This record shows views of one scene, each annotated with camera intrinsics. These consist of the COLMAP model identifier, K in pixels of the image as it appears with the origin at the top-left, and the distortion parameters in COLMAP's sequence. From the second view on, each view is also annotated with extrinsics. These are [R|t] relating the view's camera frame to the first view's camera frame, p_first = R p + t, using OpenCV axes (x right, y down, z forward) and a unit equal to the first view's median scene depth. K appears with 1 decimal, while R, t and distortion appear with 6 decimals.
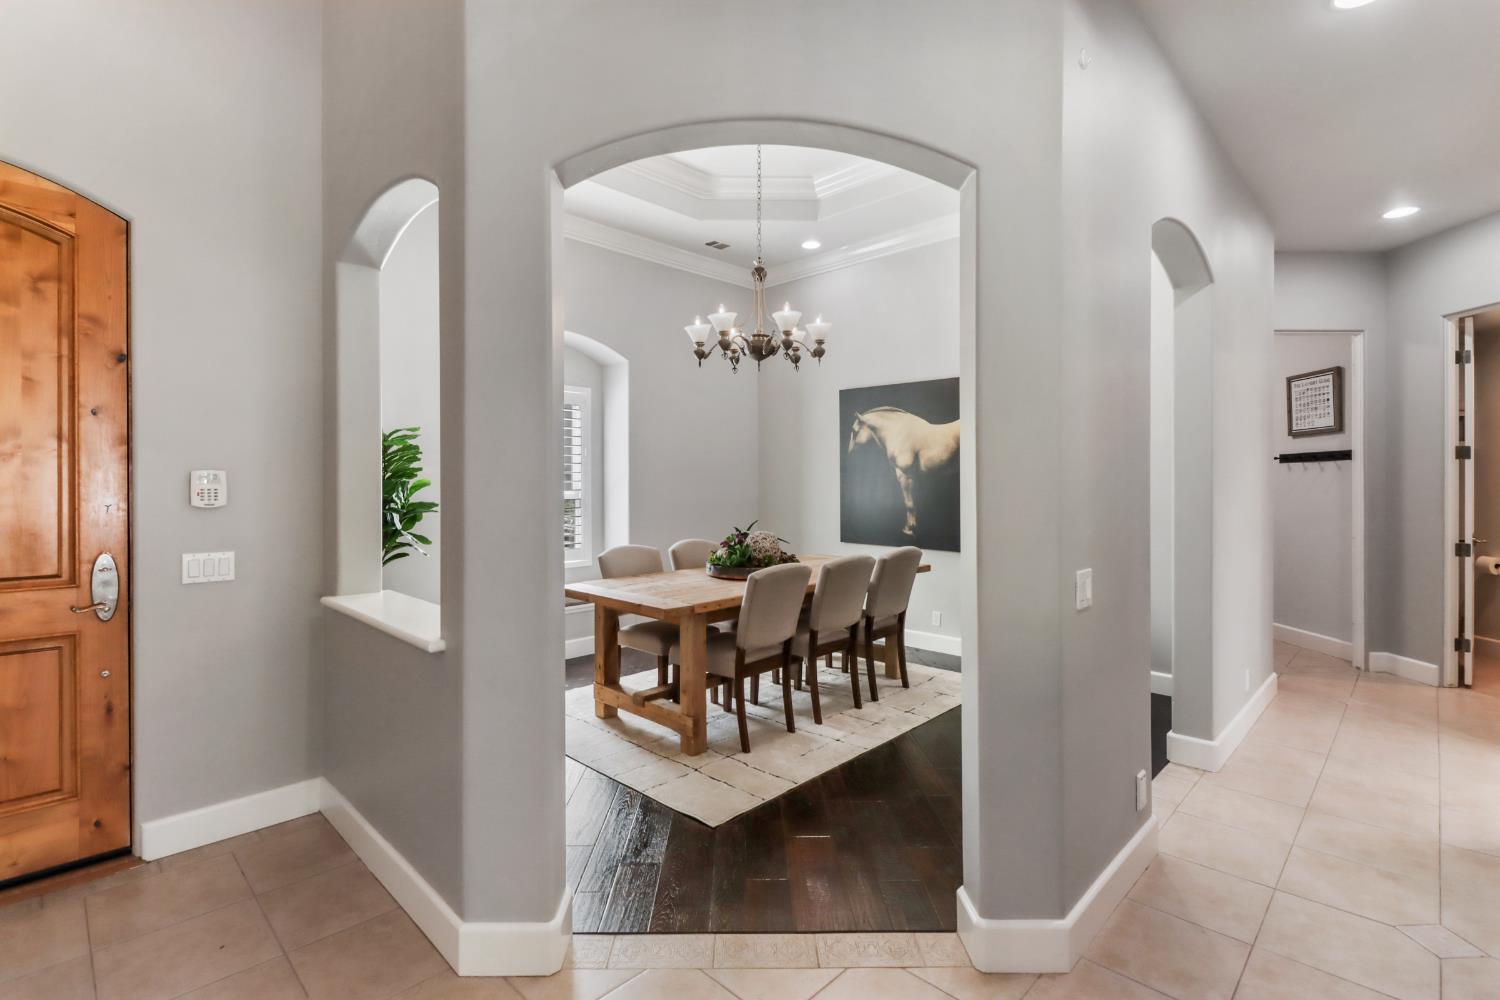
lens RADIAL K [[696.8, 0, 749.2], [0, 696.8, 483.5], [0, 0, 1]] dist [0.023242, -0.016065]
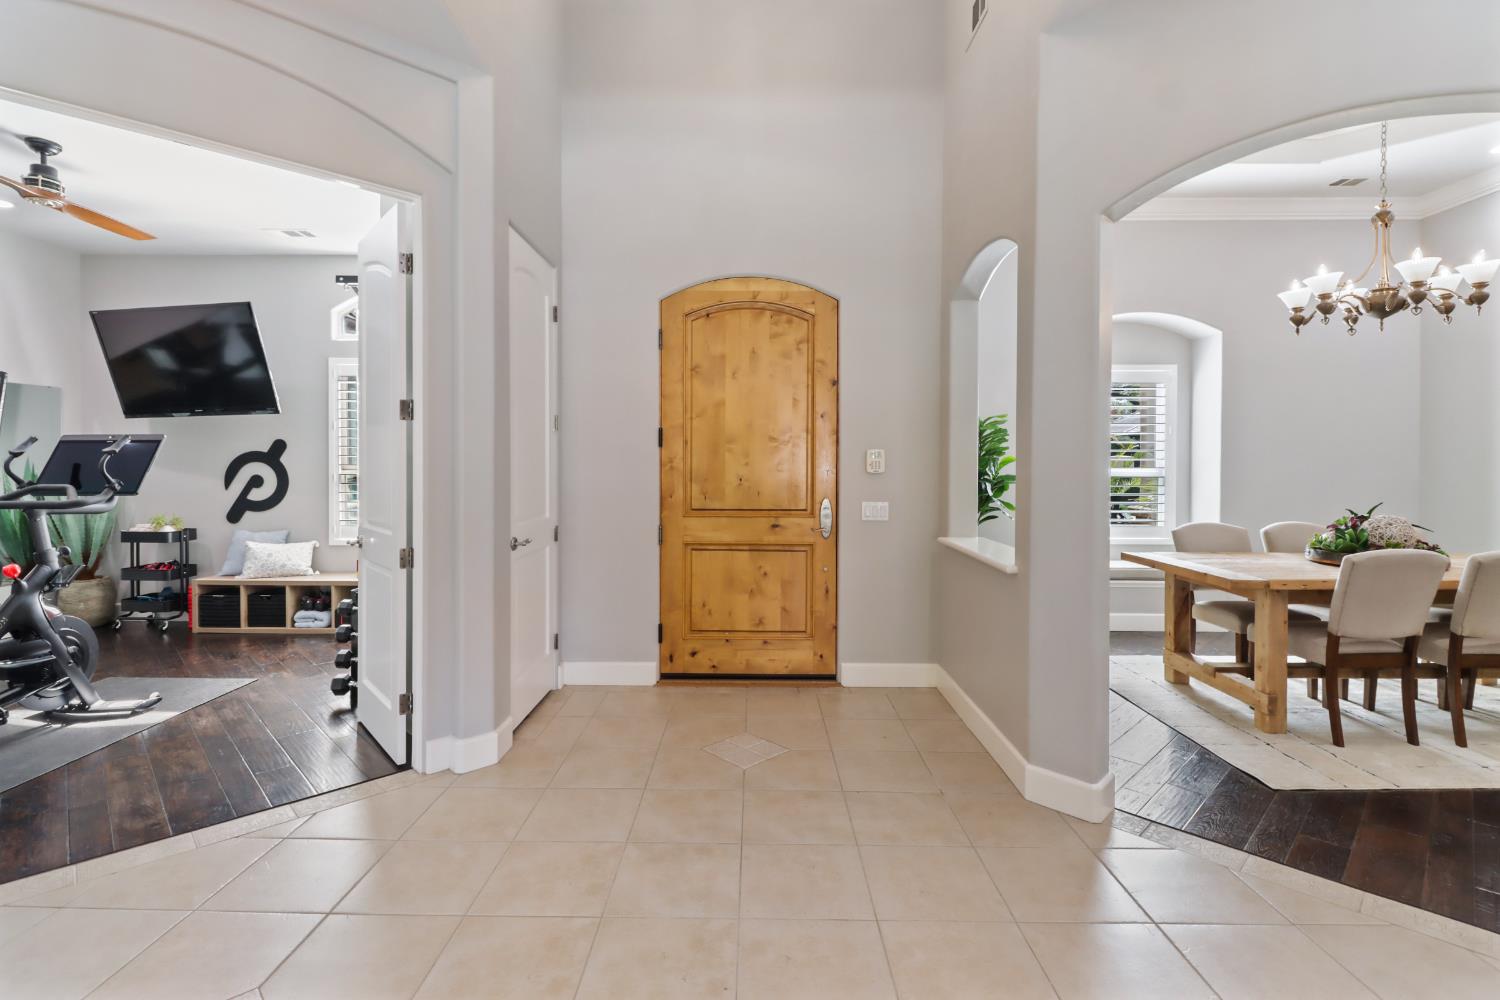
lens RADIAL K [[692.3, 0, 747.1], [0, 692.3, 475.5], [0, 0, 1]] dist [0.016191, -0.012074]
pose [[0.691411, 0.015433, -0.722296, 0.104744], [-0.004708, 0.999847, 0.016857, 0.010022], [0.722446, -0.008254, 0.691378, -0.192322]]
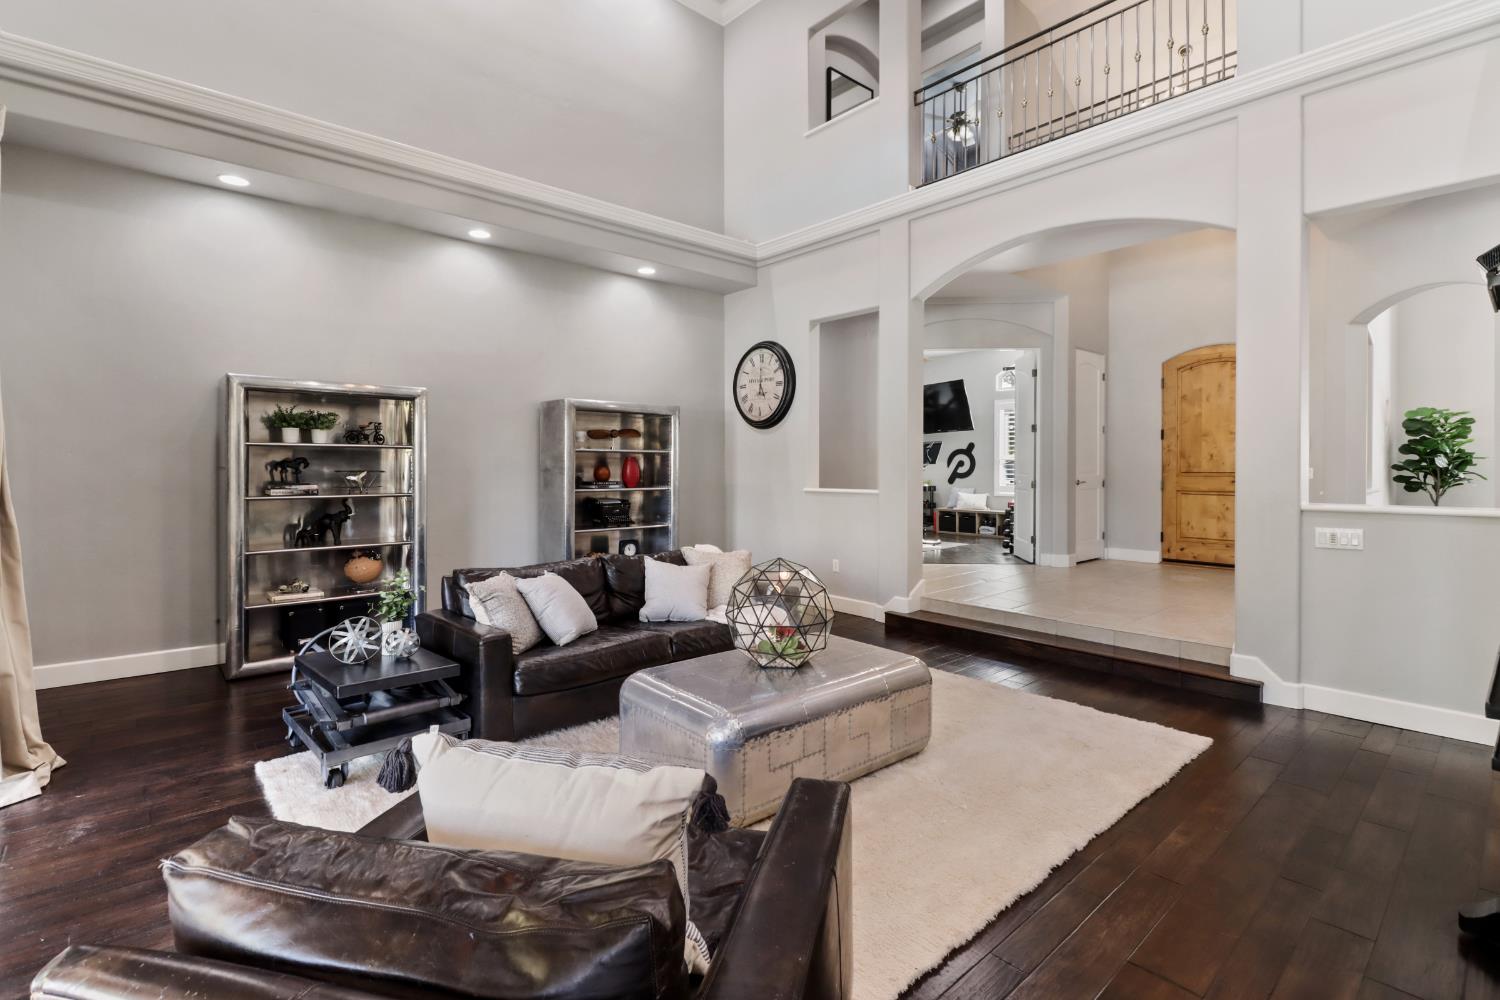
lens RADIAL K [[692.3, 0, 747.1], [0, 692.3, 475.5], [0, 0, 1]] dist [0.016191, -0.012074]
pose [[-0.078410, 0.014966, -0.996809, 1.390200], [0.003365, 0.999886, 0.014747, 0.056850], [0.996915, -0.002198, -0.078452, -0.613938]]
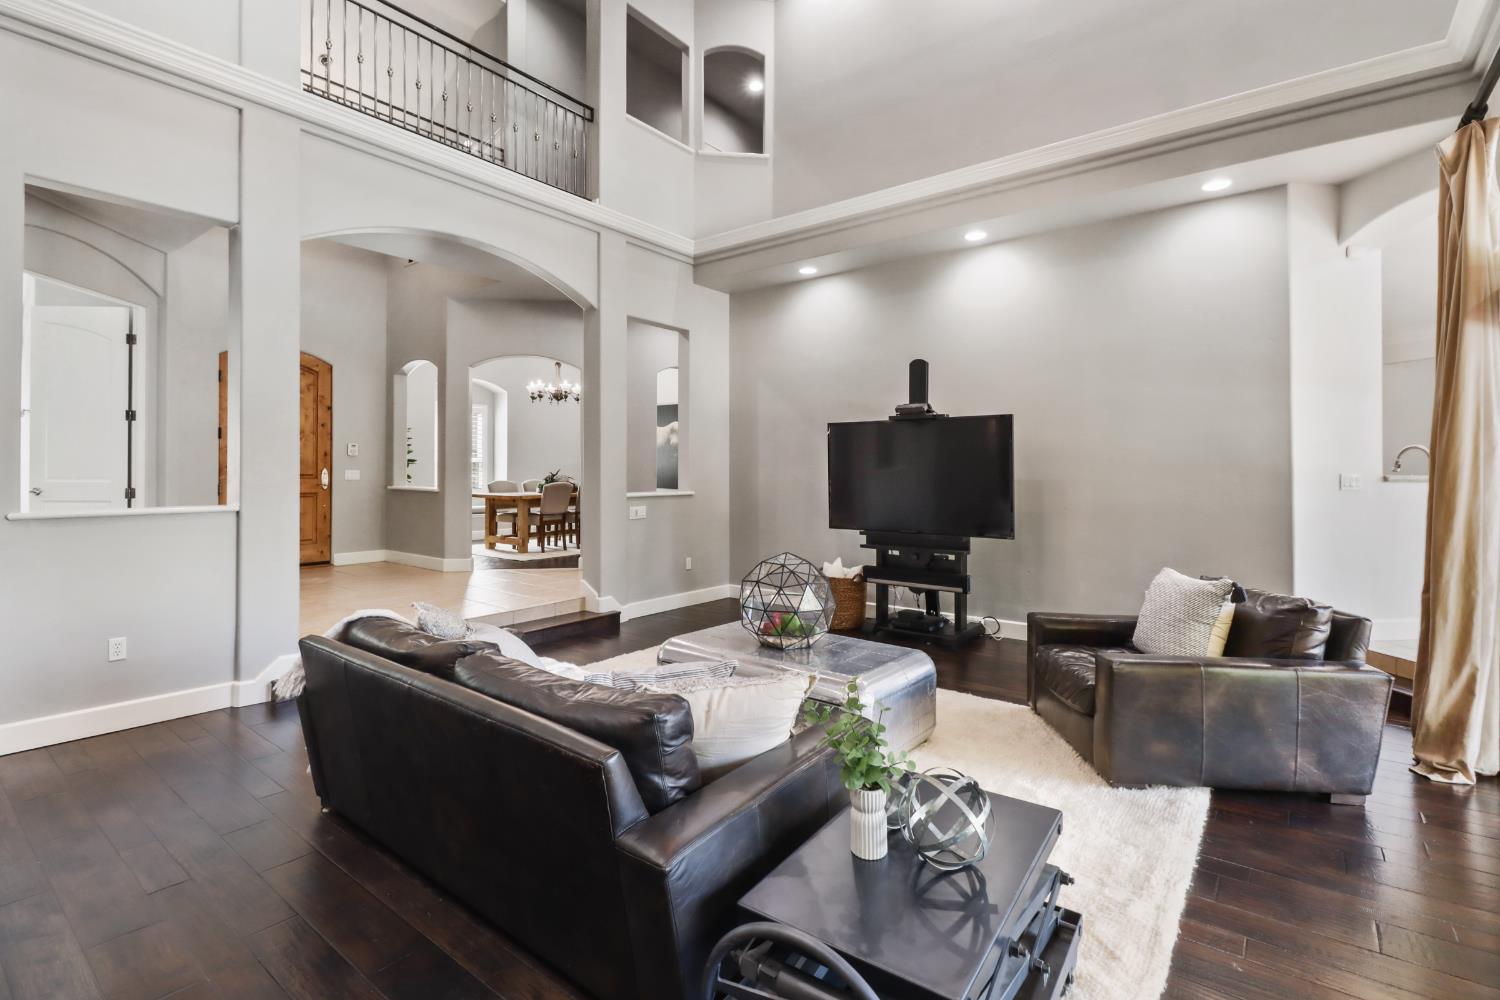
lens RADIAL K [[692.3, 0, 747.1], [0, 692.3, 475.5], [0, 0, 1]] dist [0.016191, -0.012074]
pose [[0.992892, 0.005158, 0.118906, 0.406366], [-0.006242, 0.999942, 0.008743, 0.057169], [-0.118854, -0.009423, 0.992867, -1.543881]]
